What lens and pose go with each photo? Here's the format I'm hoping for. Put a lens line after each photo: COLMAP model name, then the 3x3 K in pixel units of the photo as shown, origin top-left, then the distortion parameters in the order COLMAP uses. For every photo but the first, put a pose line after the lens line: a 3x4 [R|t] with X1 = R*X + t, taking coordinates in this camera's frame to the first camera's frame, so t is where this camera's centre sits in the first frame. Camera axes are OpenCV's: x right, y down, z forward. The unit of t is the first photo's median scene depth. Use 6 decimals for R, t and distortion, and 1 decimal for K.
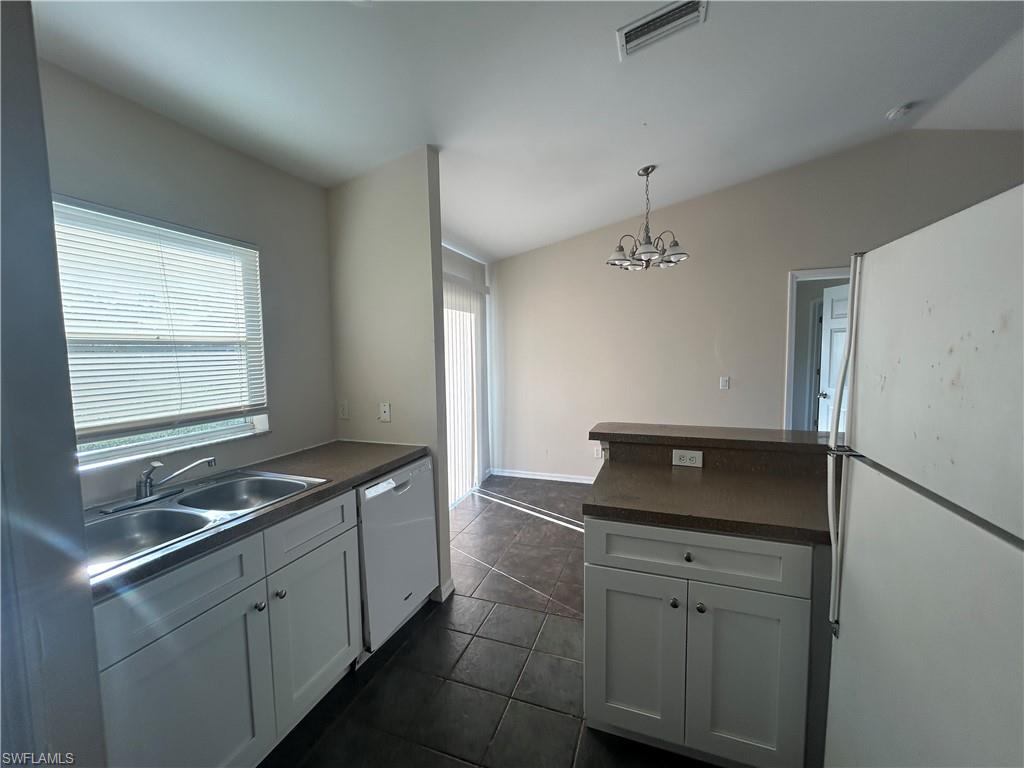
lens RADIAL K [[415.7, 0, 508.3], [0, 415.7, 388.3], [0, 0, 1]] dist [-0.004436, 0.000084]
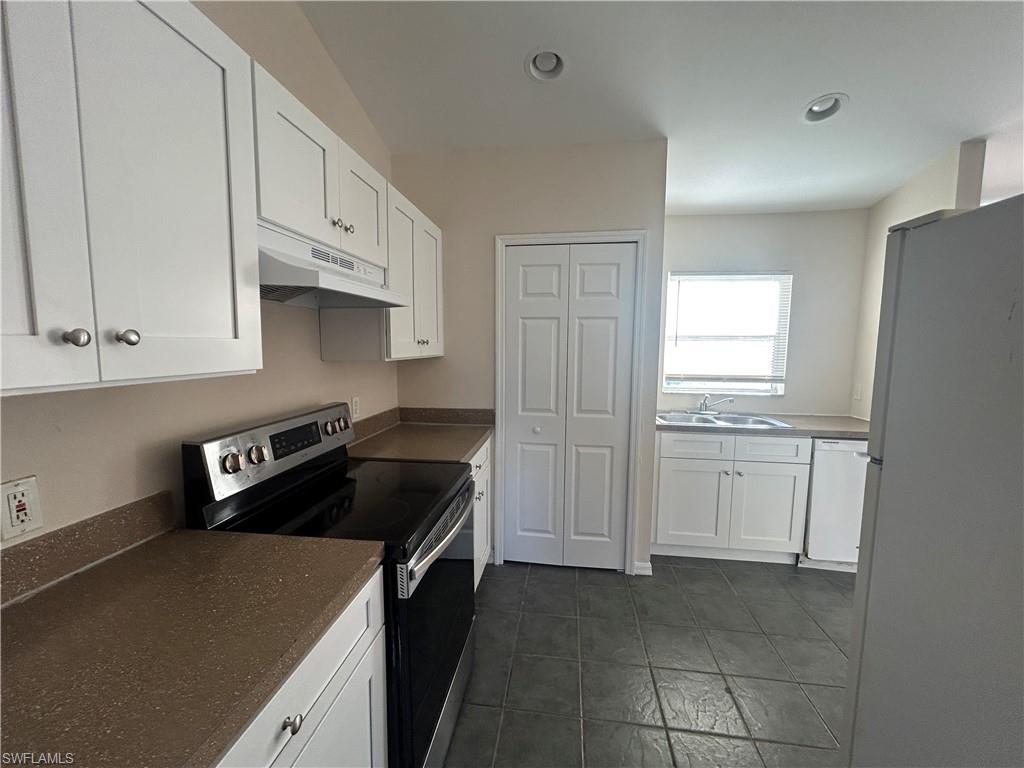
lens RADIAL K [[415.7, 0, 514.8], [0, 415.7, 380.2], [0, 0, 1]] dist [-0.004436, 0.000084]
pose [[0.222824, 0.106755, -0.968996, 0.673385], [-0.098855, 0.991337, 0.086485, 0.018408], [0.969834, 0.076519, 0.231447, -0.297355]]
